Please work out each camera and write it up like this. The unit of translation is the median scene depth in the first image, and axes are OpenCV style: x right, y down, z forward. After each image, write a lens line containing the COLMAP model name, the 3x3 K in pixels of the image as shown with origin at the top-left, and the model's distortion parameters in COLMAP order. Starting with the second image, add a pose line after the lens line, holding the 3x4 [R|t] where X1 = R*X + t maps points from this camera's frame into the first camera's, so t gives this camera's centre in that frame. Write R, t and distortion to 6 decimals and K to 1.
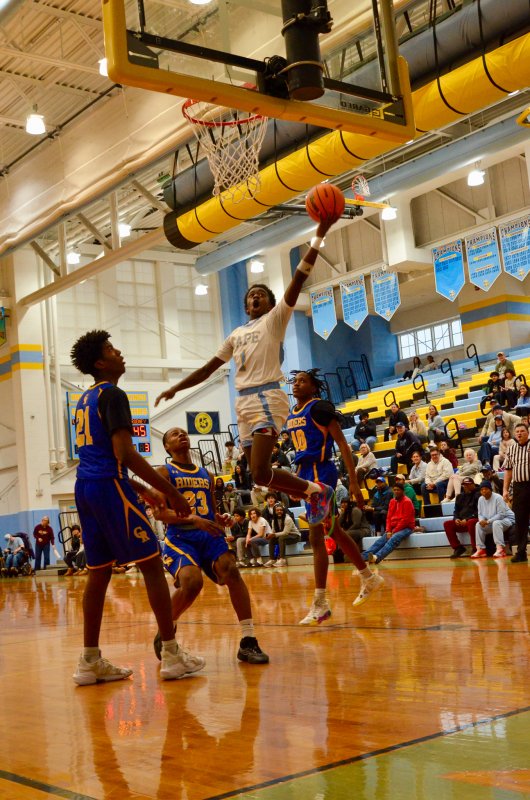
lens RADIAL K [[1051.3, 0, 262.8], [0, 1051.3, 408.4], [0, 0, 1]] dist [0.000050, 0.000000]
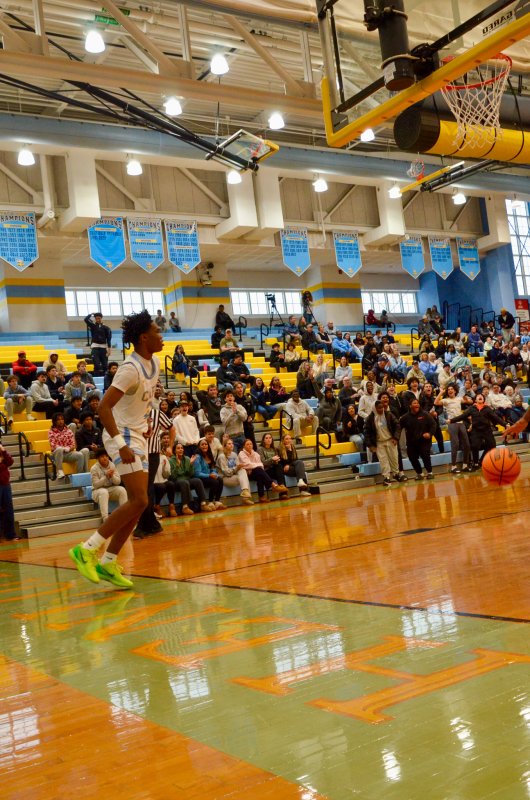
lens RADIAL K [[860.5, 0, 281.7], [0, 860.5, 394.2], [0, 0, 1]] dist [-0.003721, 0.000000]
pose [[0.093456, 0.151049, 0.984099, -0.627746], [0.000950, 0.988411, -0.151801, 0.146525], [-0.995623, 0.015121, 0.092229, 0.785957]]
